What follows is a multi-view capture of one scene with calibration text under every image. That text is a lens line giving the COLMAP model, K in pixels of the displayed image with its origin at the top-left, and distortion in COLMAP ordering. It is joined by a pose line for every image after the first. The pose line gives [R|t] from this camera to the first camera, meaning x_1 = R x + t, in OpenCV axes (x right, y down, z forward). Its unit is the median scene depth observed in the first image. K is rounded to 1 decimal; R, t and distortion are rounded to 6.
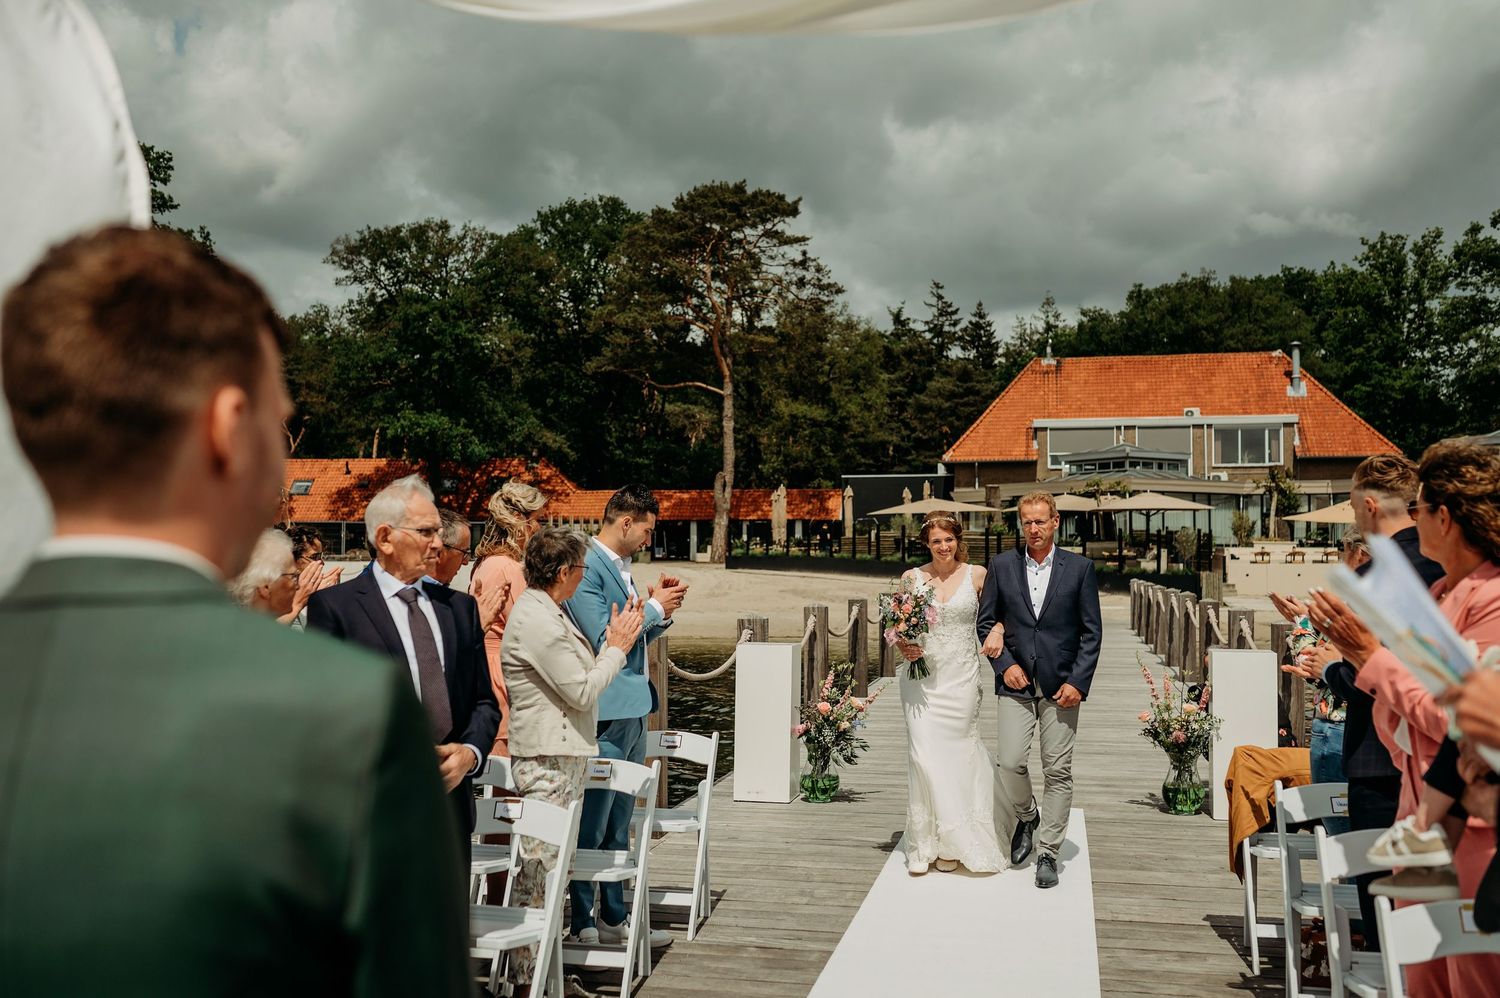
lens RADIAL K [[1490.3, 0, 750.0], [0, 1490.3, 499.0], [0, 0, 1]] dist [-0.000703, 0.011630]
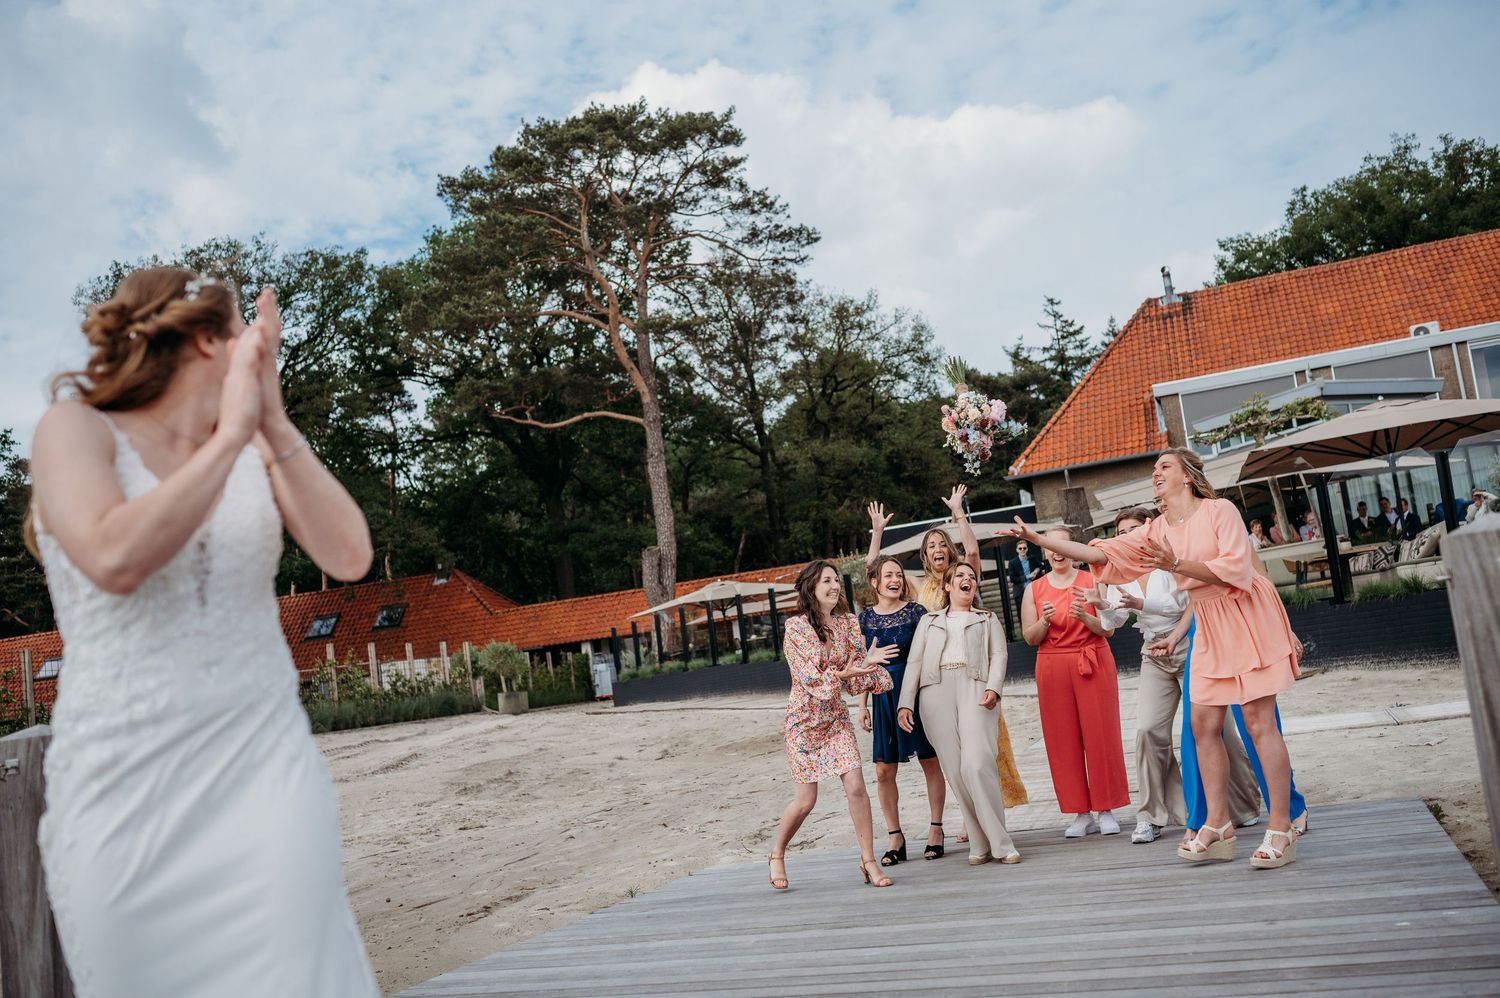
lens RADIAL K [[1490.3, 0, 750.0], [0, 1490.3, 499.0], [0, 0, 1]] dist [-0.000703, 0.011630]
pose [[0.982192, -0.143168, -0.121660, 0.090404], [0.132789, 0.987090, -0.089559, 0.021829], [0.132912, 0.071809, 0.988523, 0.359656]]
